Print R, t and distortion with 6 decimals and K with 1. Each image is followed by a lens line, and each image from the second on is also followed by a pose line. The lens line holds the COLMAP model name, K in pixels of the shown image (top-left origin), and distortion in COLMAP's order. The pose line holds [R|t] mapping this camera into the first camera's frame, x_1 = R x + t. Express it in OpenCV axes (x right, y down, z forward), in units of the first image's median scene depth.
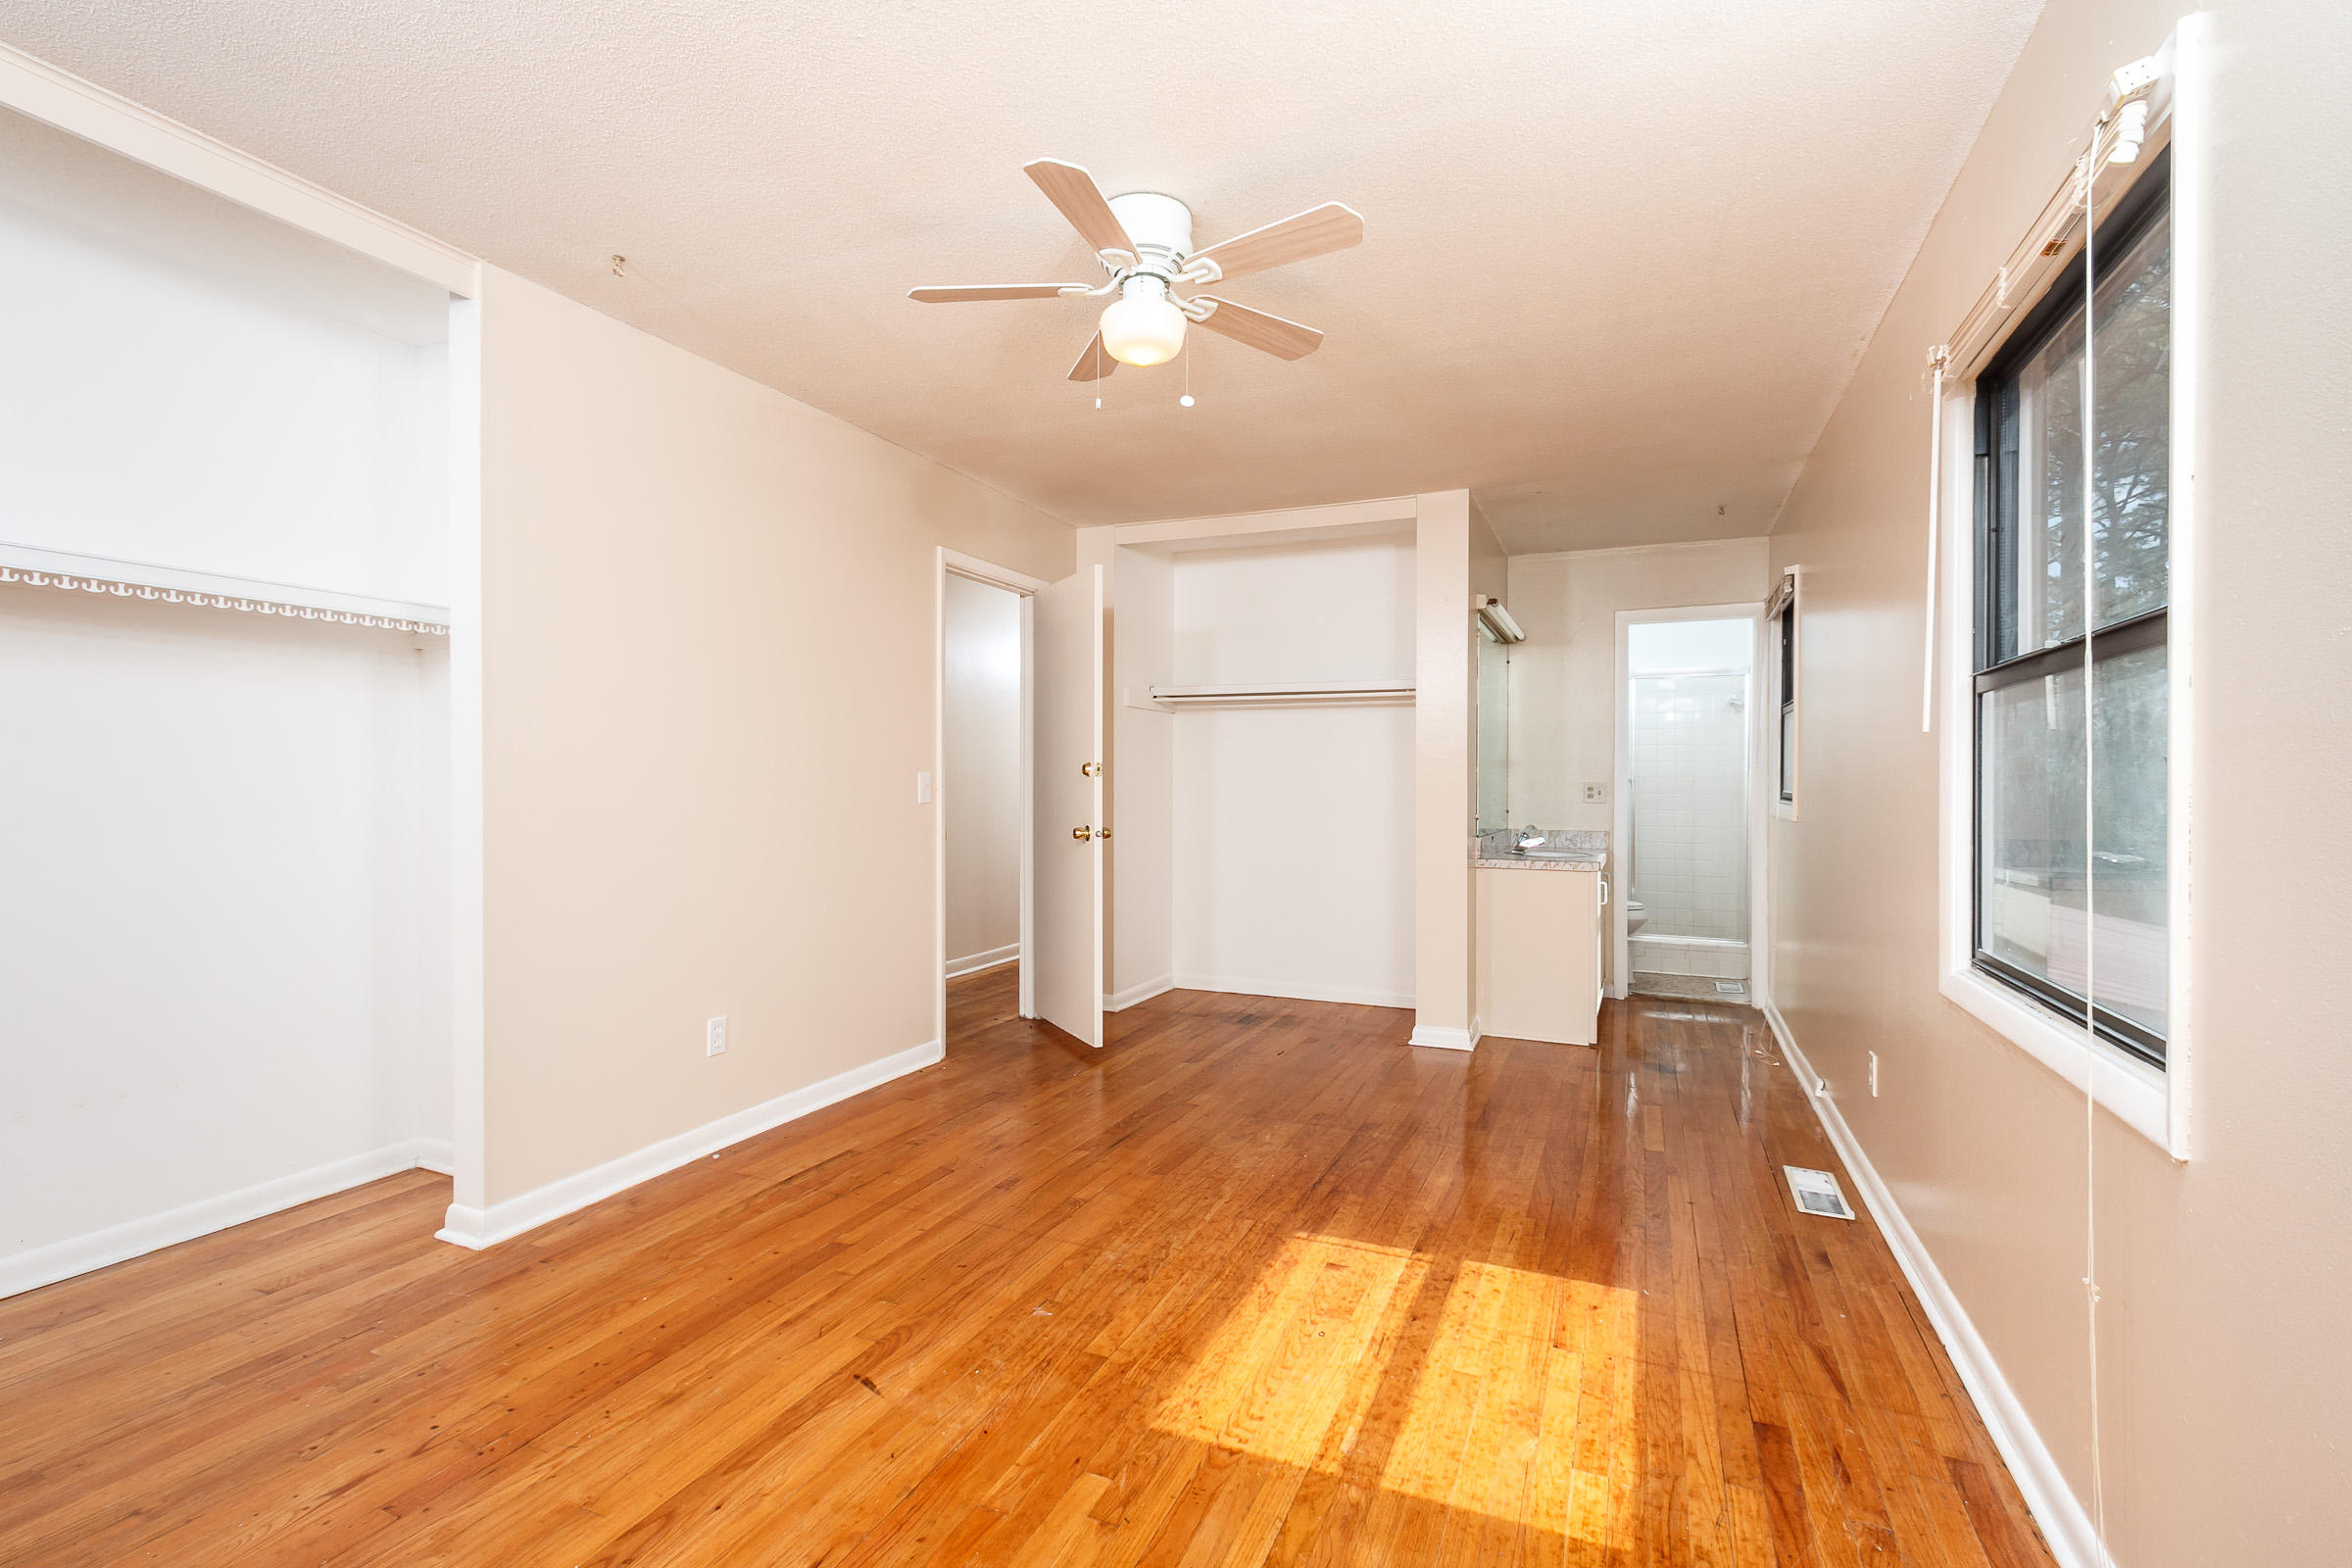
lens RADIAL K [[1062.0, 0, 1176.2], [0, 1062.0, 784.2], [0, 0, 1]] dist [0.005097, 0.000335]
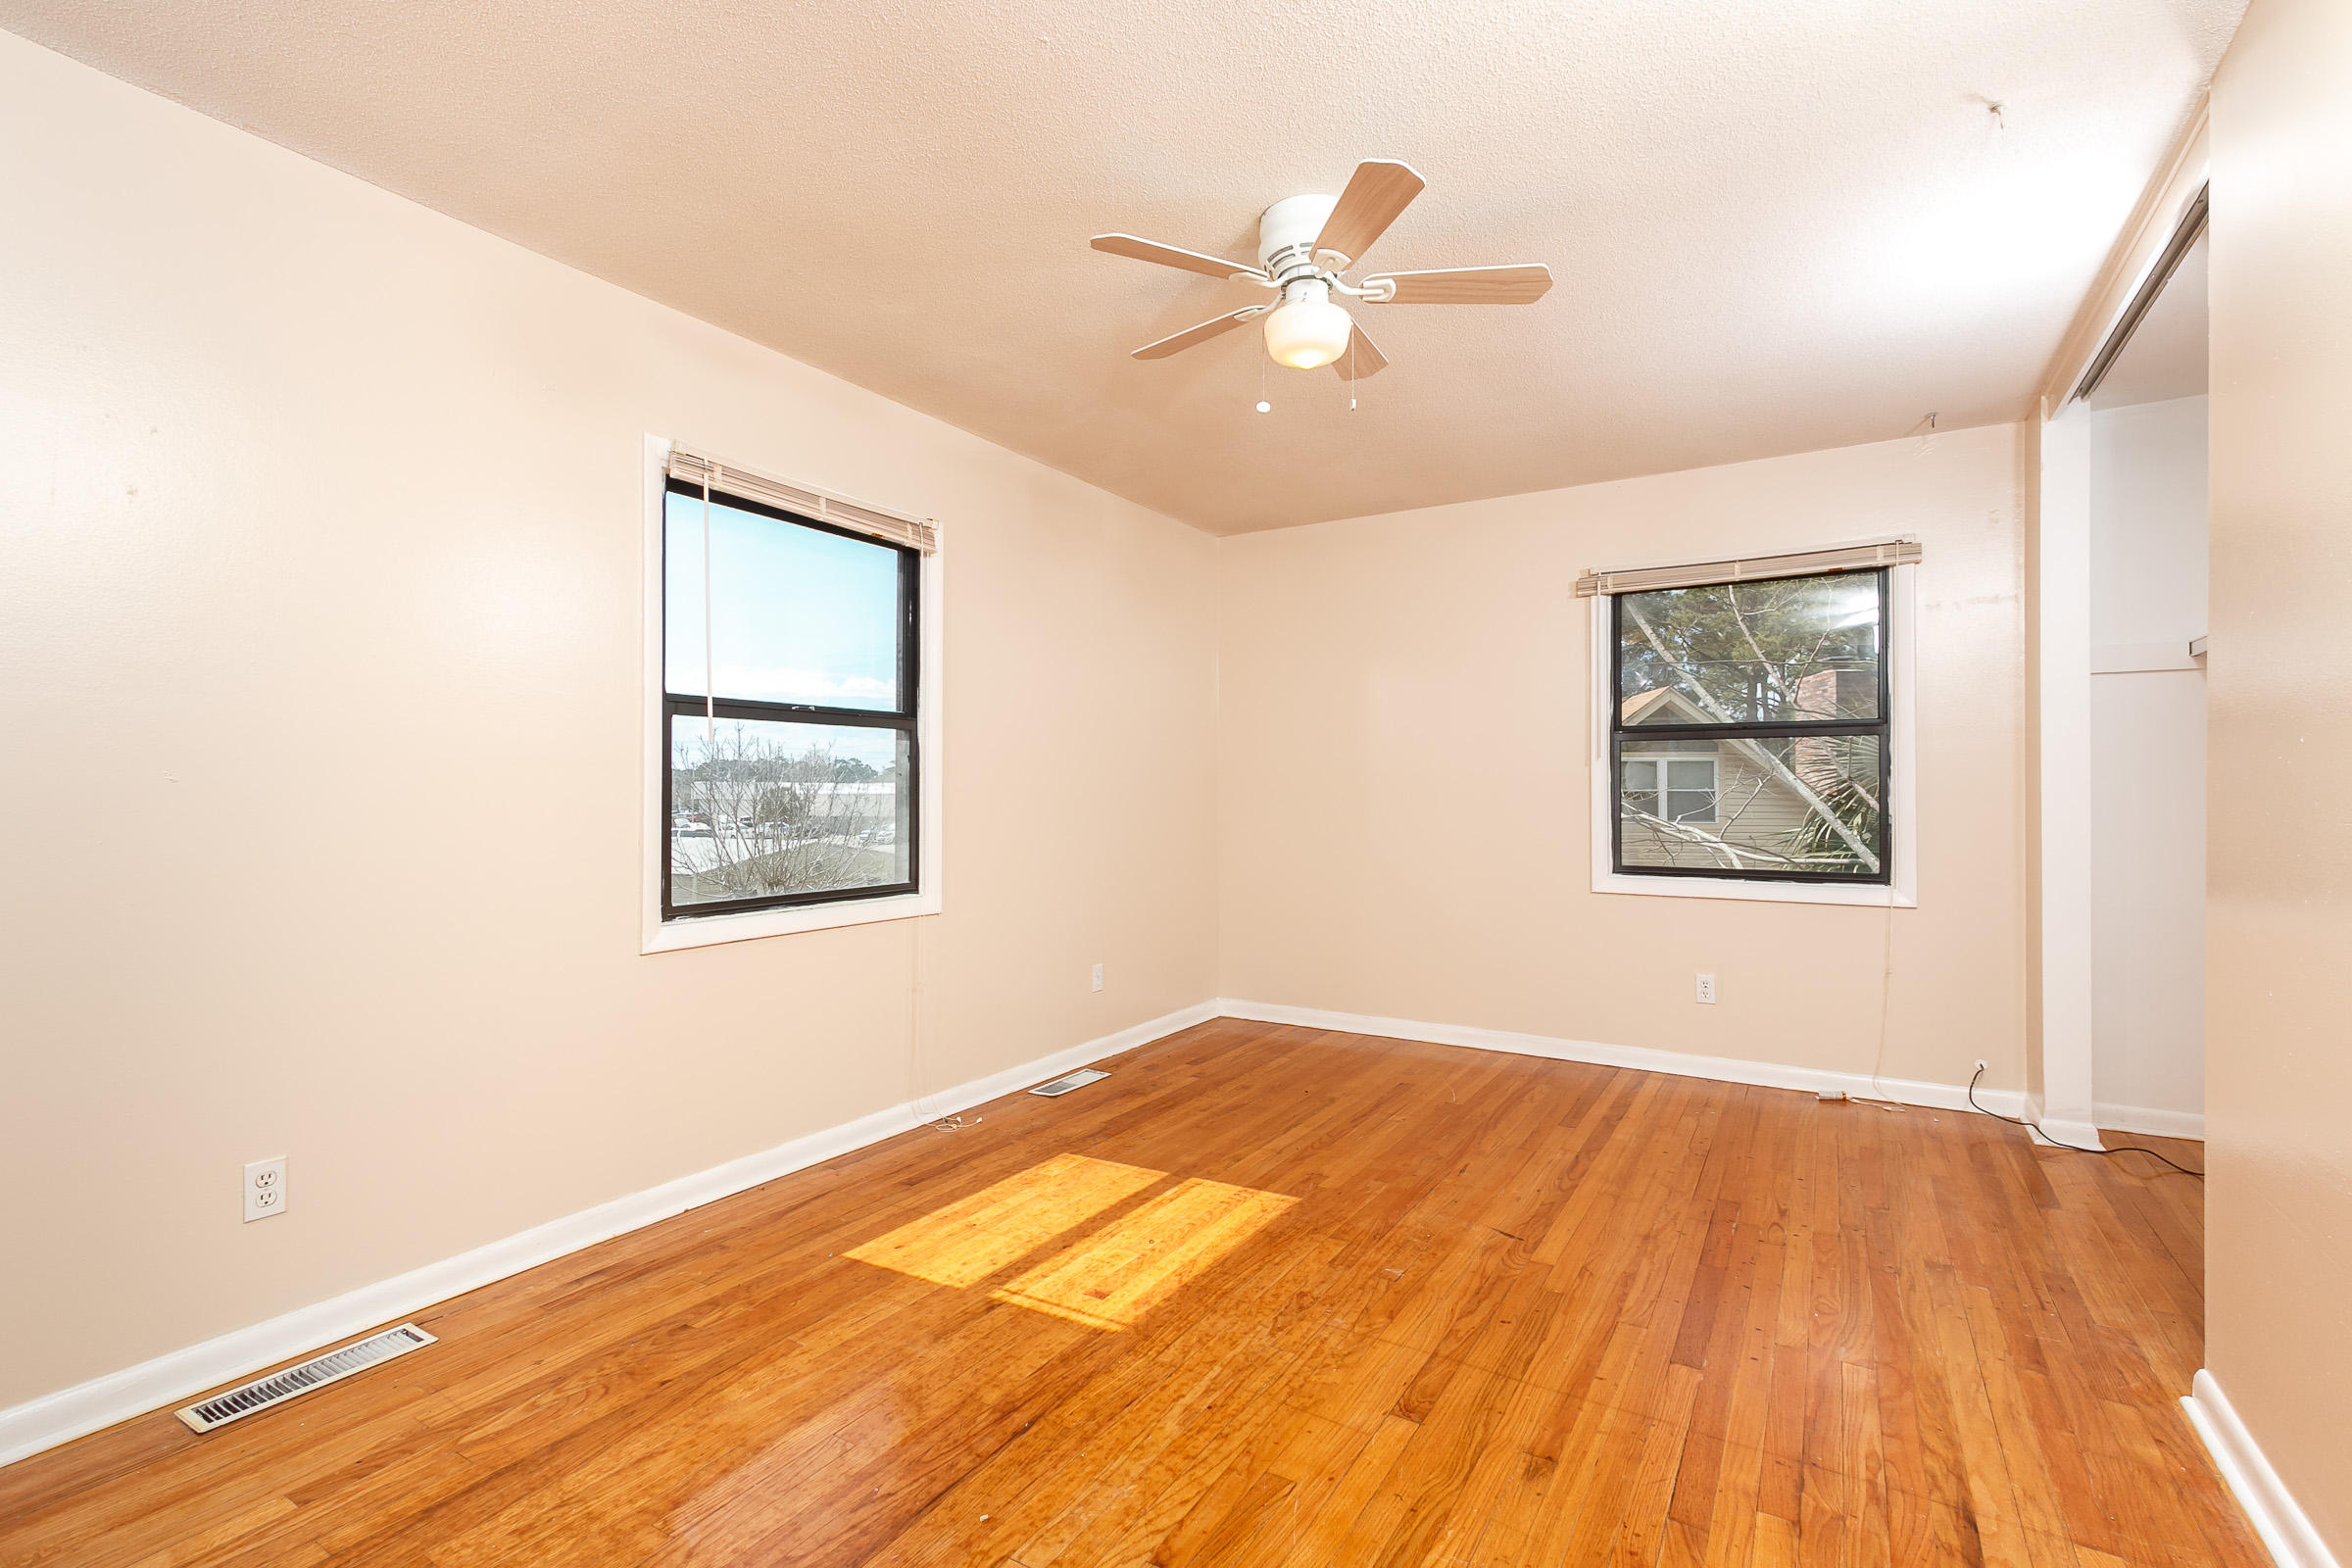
lens RADIAL K [[1062.0, 0, 1187.2], [0, 1062.0, 788.2], [0, 0, 1]] dist [0.005097, 0.000335]
pose [[-0.991969, -0.006270, 0.126328, -0.049653], [-0.006303, 0.999980, 0.000143, 0.004106], [-0.126327, -0.000654, -0.991988, 2.098828]]
